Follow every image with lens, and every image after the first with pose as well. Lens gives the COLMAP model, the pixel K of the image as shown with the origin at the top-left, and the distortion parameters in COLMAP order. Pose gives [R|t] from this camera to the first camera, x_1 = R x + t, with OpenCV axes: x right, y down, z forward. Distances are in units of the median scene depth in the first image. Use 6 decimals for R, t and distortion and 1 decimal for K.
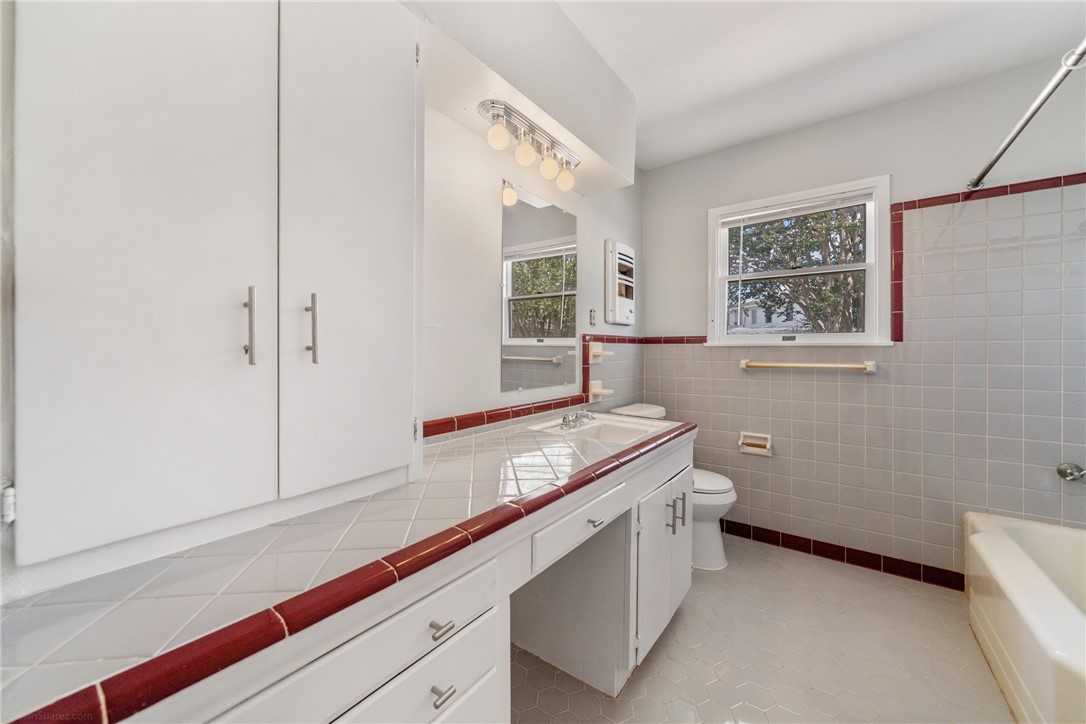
lens RADIAL K [[409.5, 0, 542.0], [0, 409.5, 354.7], [0, 0, 1]] dist [-0.001814, 0.000167]
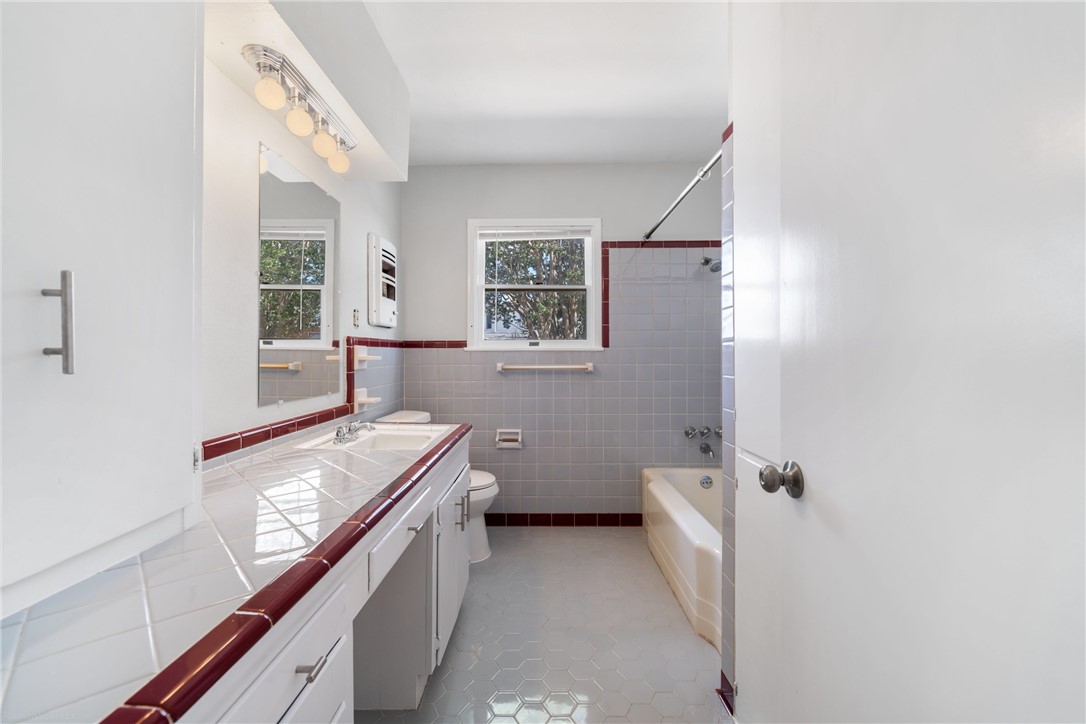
lens RADIAL K [[440.8, 0, 543.0], [0, 440.8, 362.0], [0, 0, 1]] dist [-0.007808, -0.000127]
pose [[0.806985, -0.011627, 0.590457, -0.120615], [0.008430, 0.999931, 0.008170, 0.000792], [-0.590511, -0.001615, 0.807028, -0.017476]]
